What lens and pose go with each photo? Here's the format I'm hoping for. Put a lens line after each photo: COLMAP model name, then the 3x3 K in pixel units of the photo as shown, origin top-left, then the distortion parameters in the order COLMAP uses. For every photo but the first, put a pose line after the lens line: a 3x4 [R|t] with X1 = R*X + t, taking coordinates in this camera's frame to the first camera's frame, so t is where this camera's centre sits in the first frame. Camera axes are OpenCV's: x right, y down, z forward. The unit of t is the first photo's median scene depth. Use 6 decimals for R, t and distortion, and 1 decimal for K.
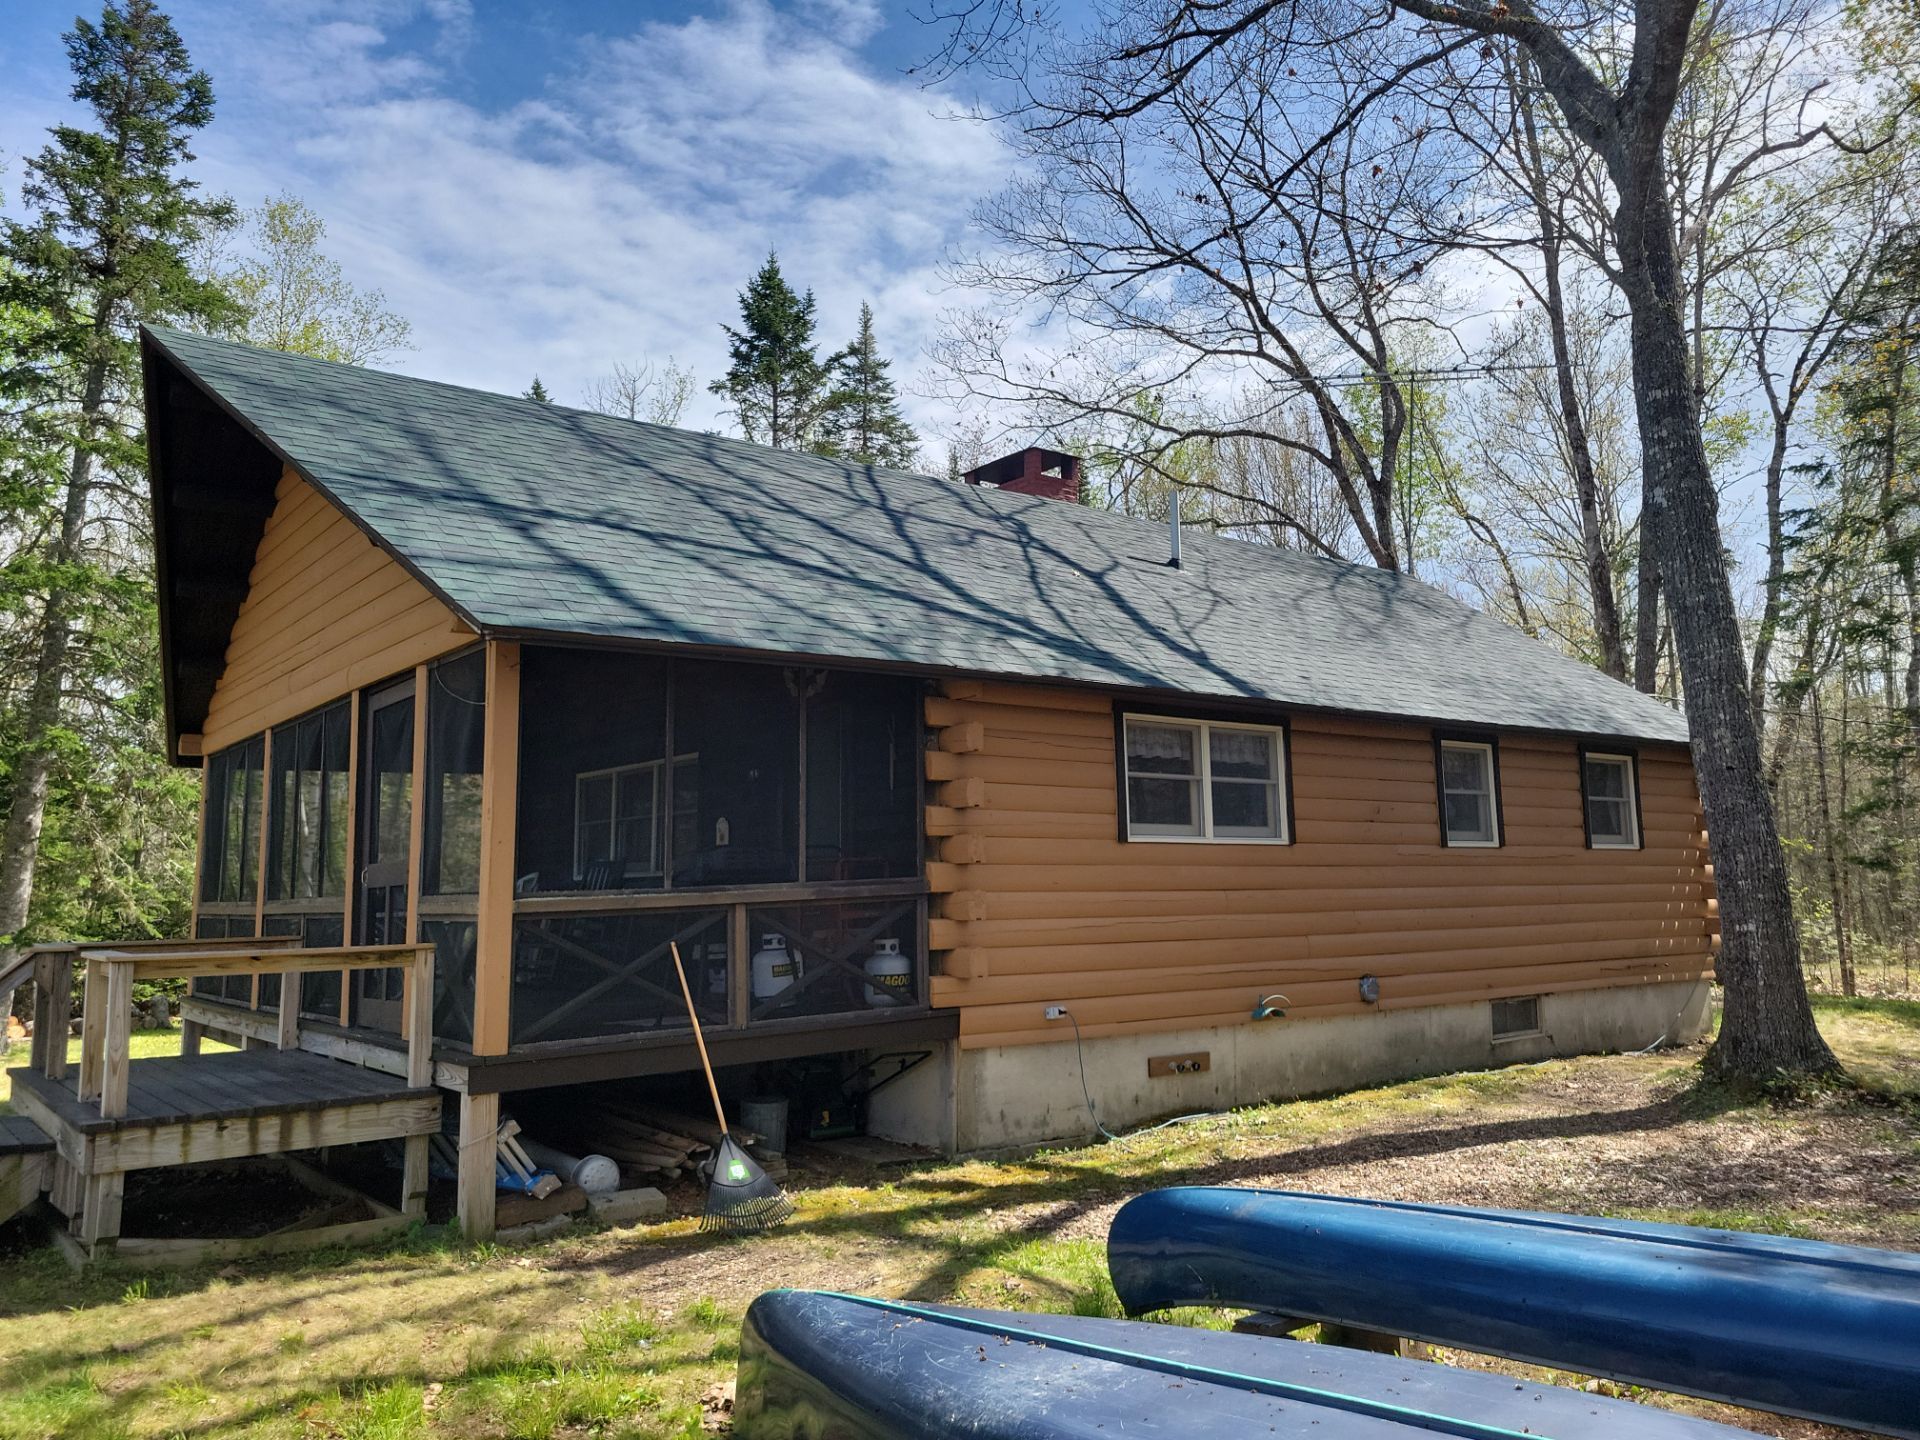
lens RADIAL K [[1429.9, 0, 948.8], [0, 1429.9, 716.5], [0, 0, 1]] dist [0.039345, -0.033492]
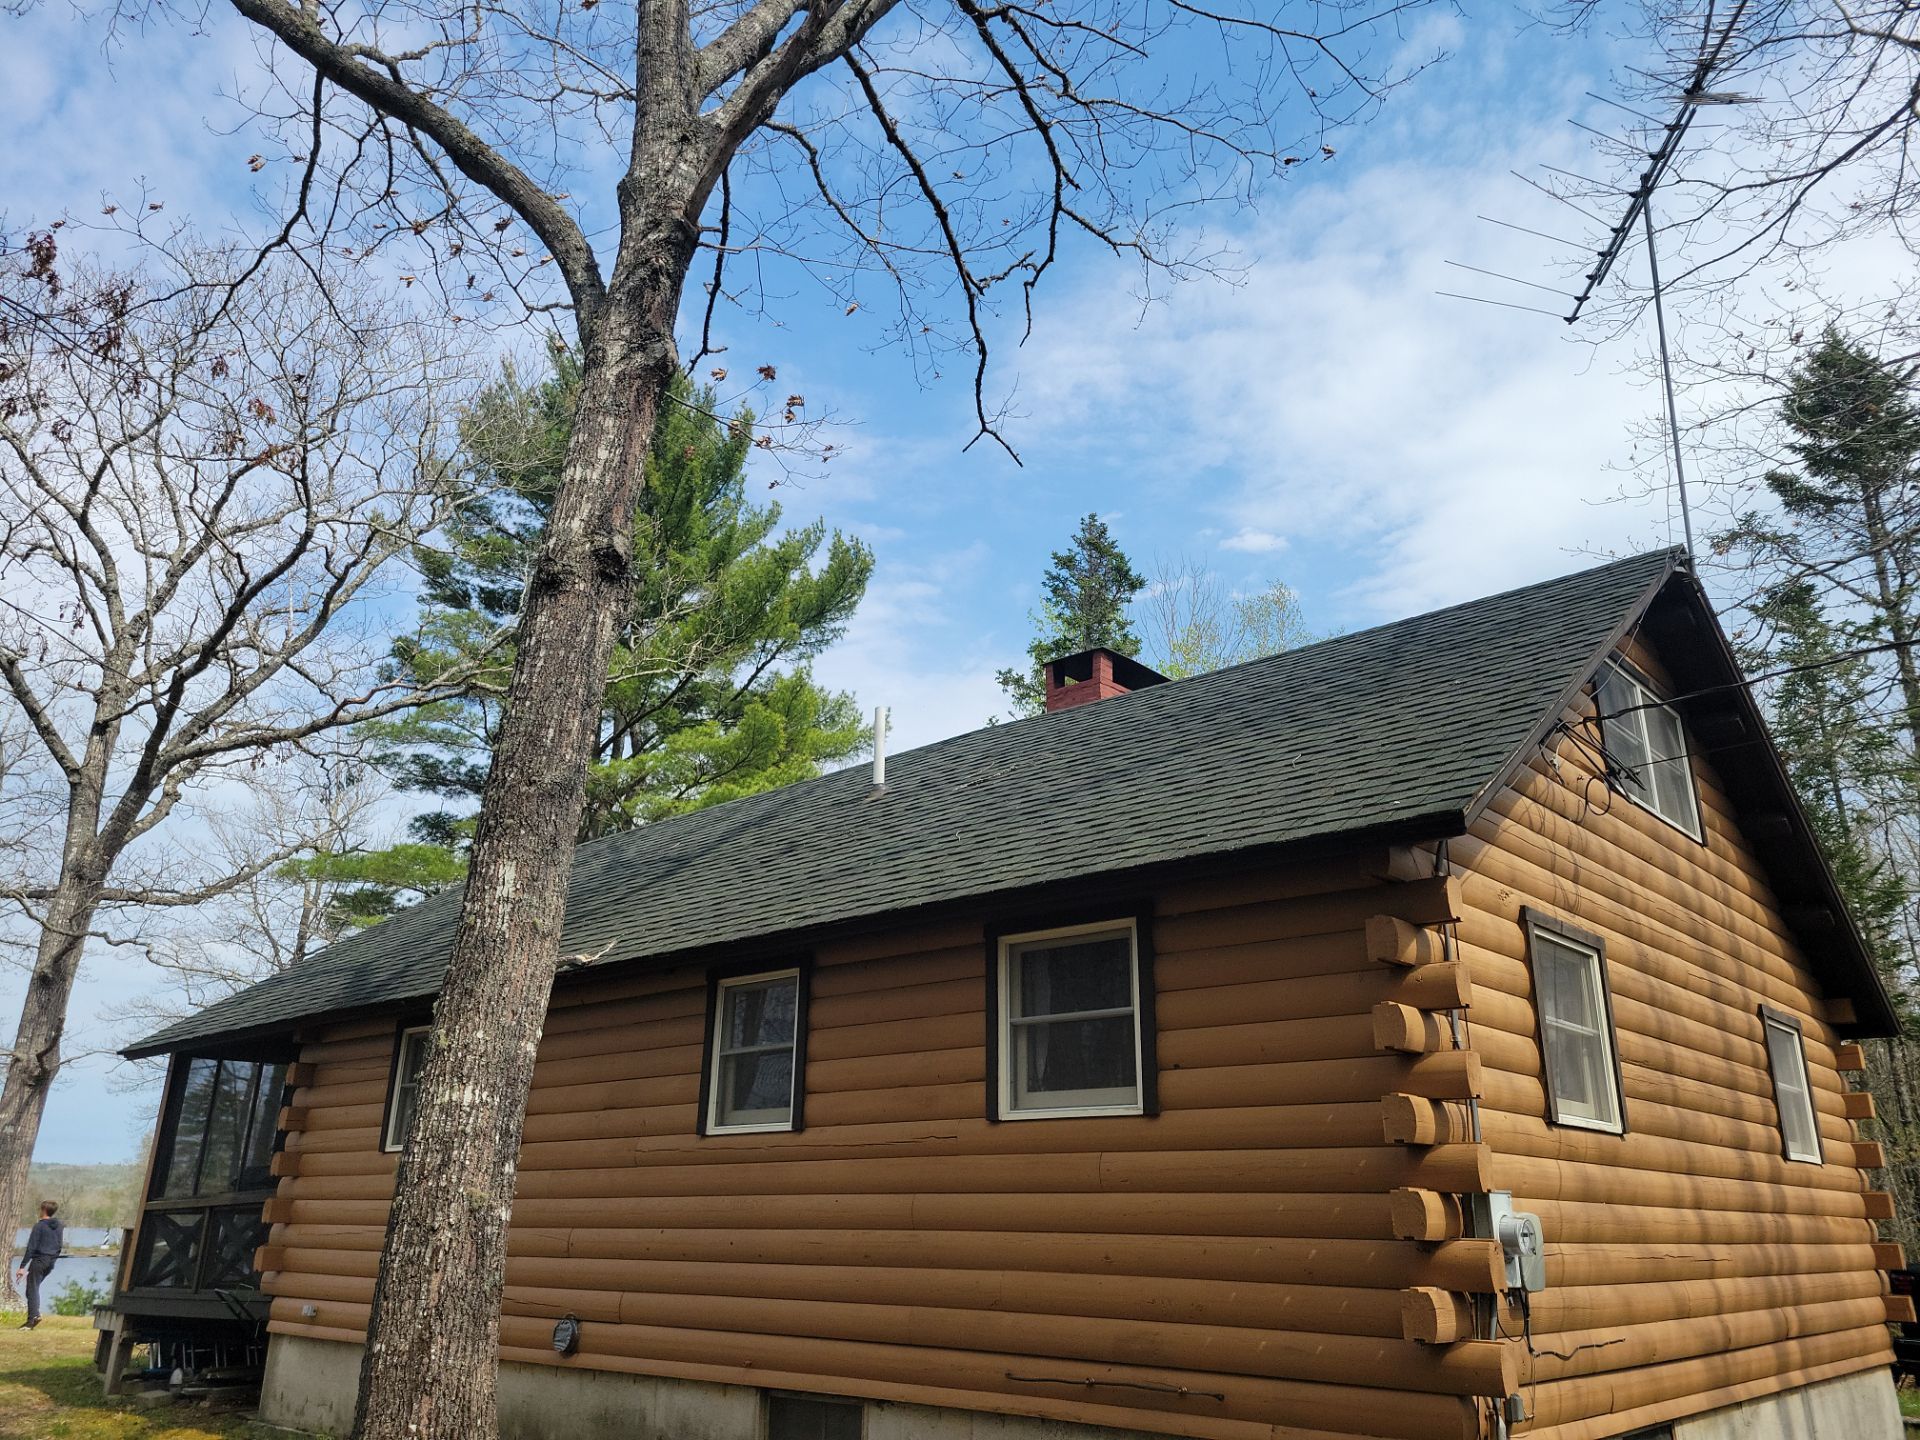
lens RADIAL K [[1441.7, 0, 960.9], [0, 1441.7, 719.3], [0, 0, 1]] dist [0.049839, -0.045647]
pose [[0.195708, -0.301336, -0.933218, 1.042658], [0.113543, 0.952183, -0.283649, 0.107124], [0.974067, -0.050448, 0.220564, 0.937795]]
